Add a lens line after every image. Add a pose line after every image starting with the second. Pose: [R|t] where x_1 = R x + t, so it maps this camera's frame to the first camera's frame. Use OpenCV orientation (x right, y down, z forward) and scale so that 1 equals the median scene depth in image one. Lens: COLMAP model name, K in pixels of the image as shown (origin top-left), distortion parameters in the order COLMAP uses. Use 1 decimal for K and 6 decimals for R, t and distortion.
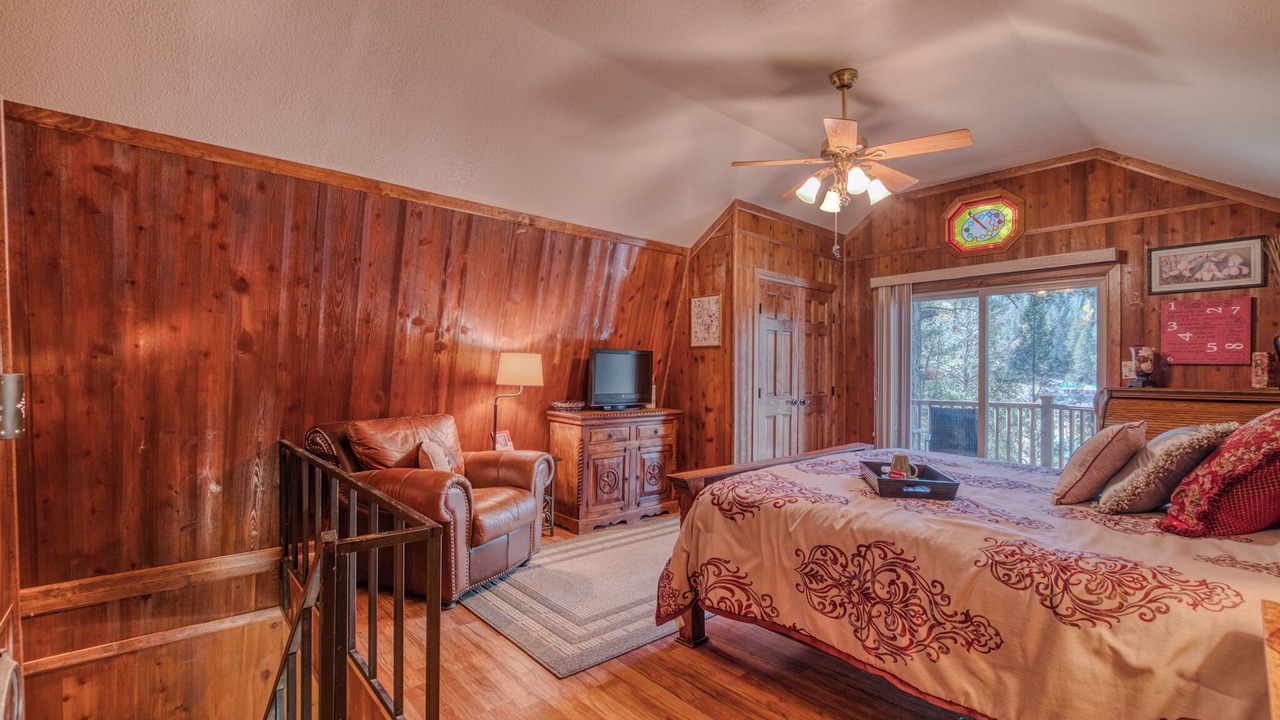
lens RADIAL K [[557.4, 0, 644.5], [0, 557.4, 367.2], [0, 0, 1]] dist [-0.012958, 0.005677]
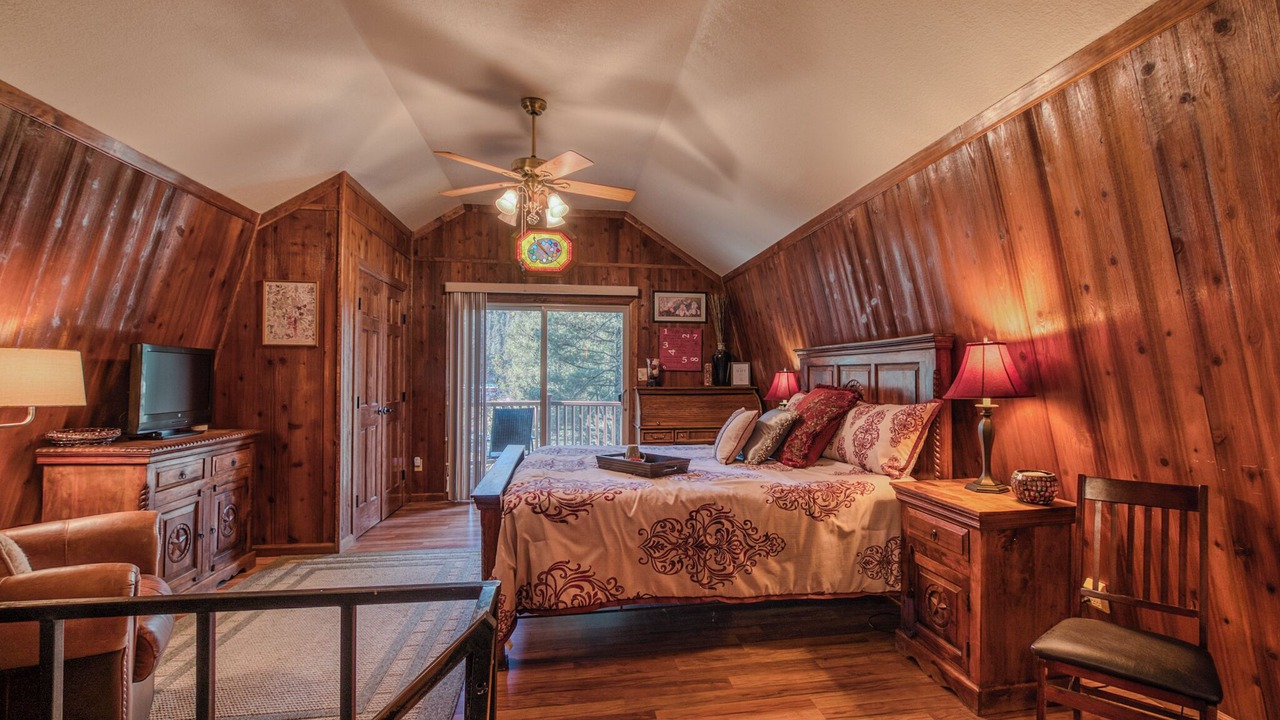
lens RADIAL K [[619.7, 0, 643.3], [0, 619.7, 365.8], [0, 0, 1]] dist [-0.014265, 0.000131]
pose [[0.532741, 0.006160, 0.846256, -0.519858], [-0.004616, 0.999980, -0.004372, -0.011211], [-0.846266, -0.001577, 0.532759, 0.175603]]
